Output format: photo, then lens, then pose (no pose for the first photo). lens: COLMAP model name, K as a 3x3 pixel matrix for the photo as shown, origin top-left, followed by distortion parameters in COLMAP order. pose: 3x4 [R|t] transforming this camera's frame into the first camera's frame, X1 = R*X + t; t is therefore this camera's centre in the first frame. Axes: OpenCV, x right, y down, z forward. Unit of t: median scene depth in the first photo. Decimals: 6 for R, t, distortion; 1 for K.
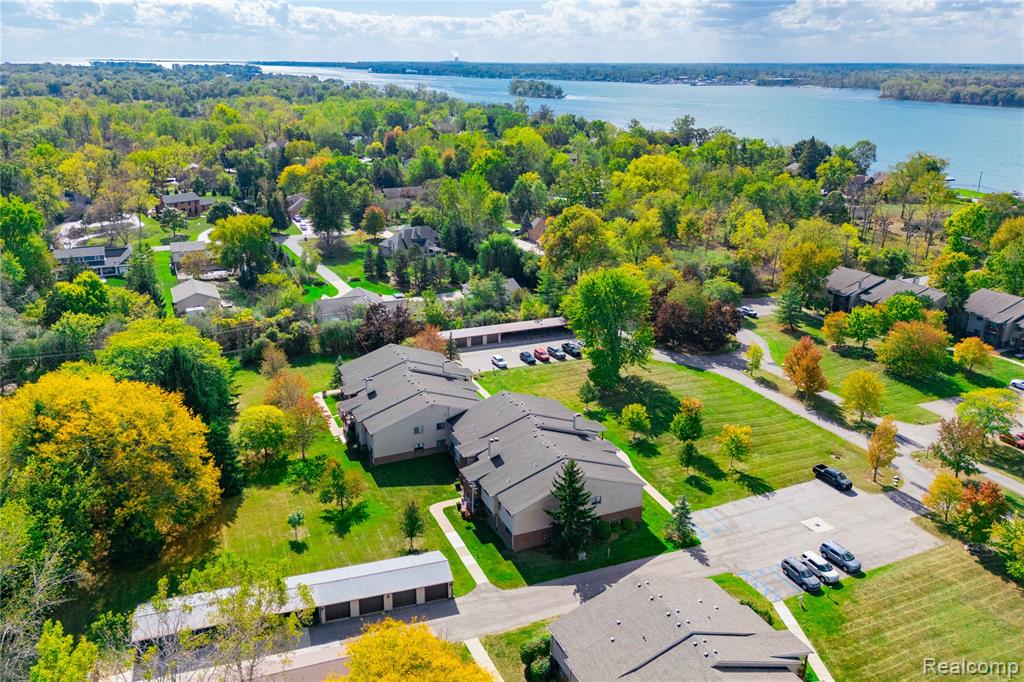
lens RADIAL K [[813.6, 0, 512.0], [0, 813.6, 341.0], [0, 0, 1]] dist [0.079909, -0.090787]
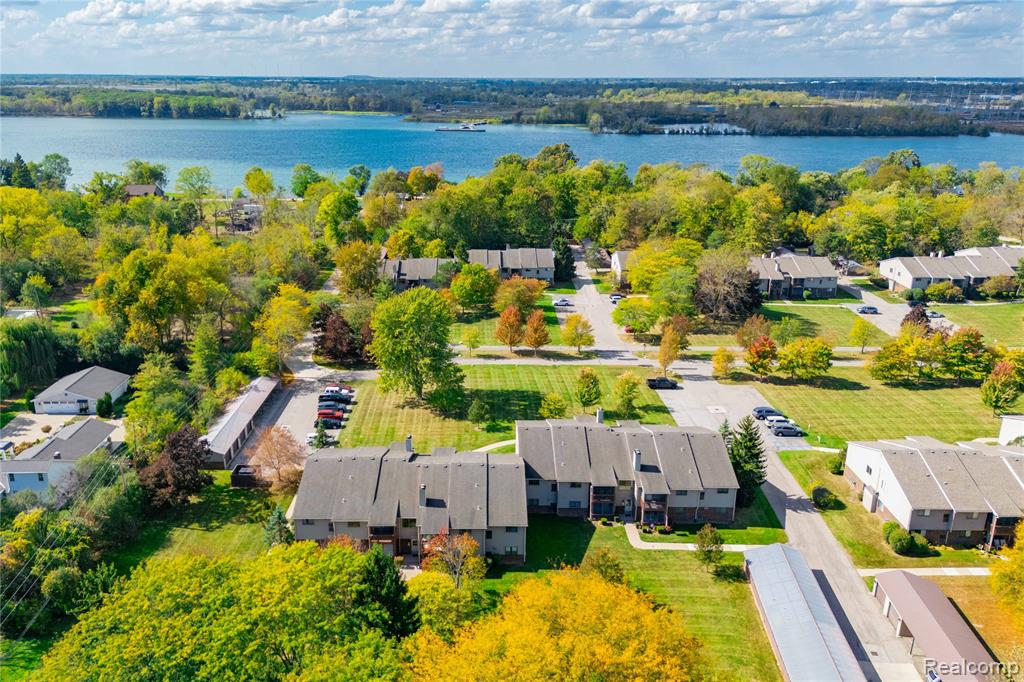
lens RADIAL K [[813.6, 0, 512.0], [0, 813.6, 341.0], [0, 0, 1]] dist [0.079909, -0.090787]
pose [[0.384044, -0.288581, 0.877058, -0.251467], [0.298190, 0.937766, 0.177985, -0.061427], [-0.873838, 0.193176, 0.446195, 0.188047]]
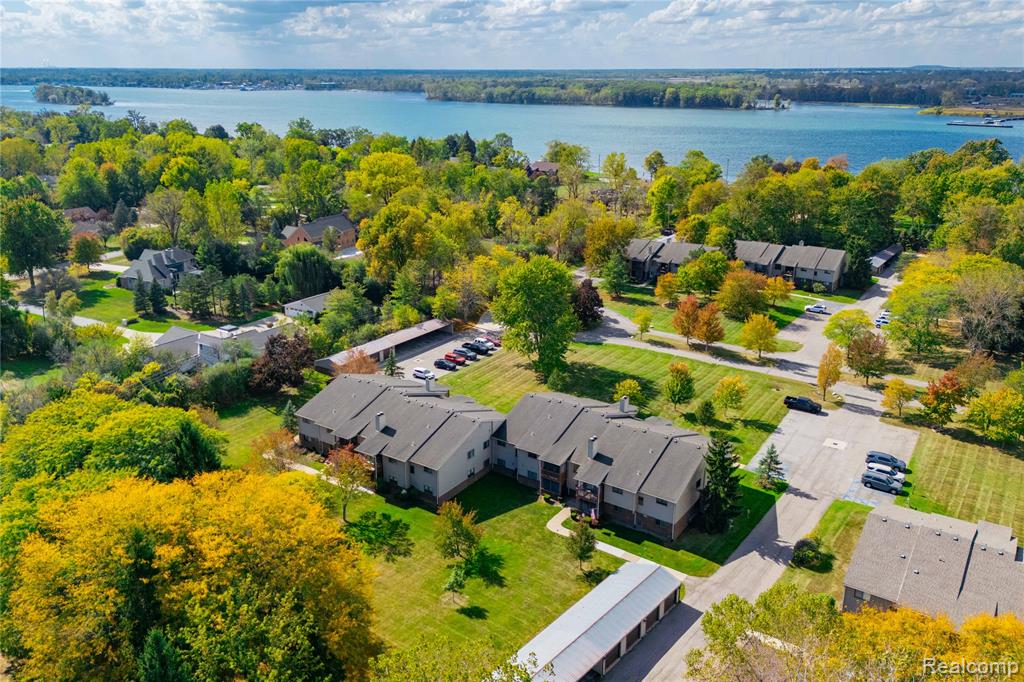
lens RADIAL K [[813.6, 0, 512.0], [0, 813.6, 341.0], [0, 0, 1]] dist [0.079909, -0.090787]
pose [[0.849083, -0.175349, 0.498308, -0.155024], [0.179118, 0.982985, 0.040697, -0.012313], [-0.496966, 0.054701, 0.866044, 0.064004]]
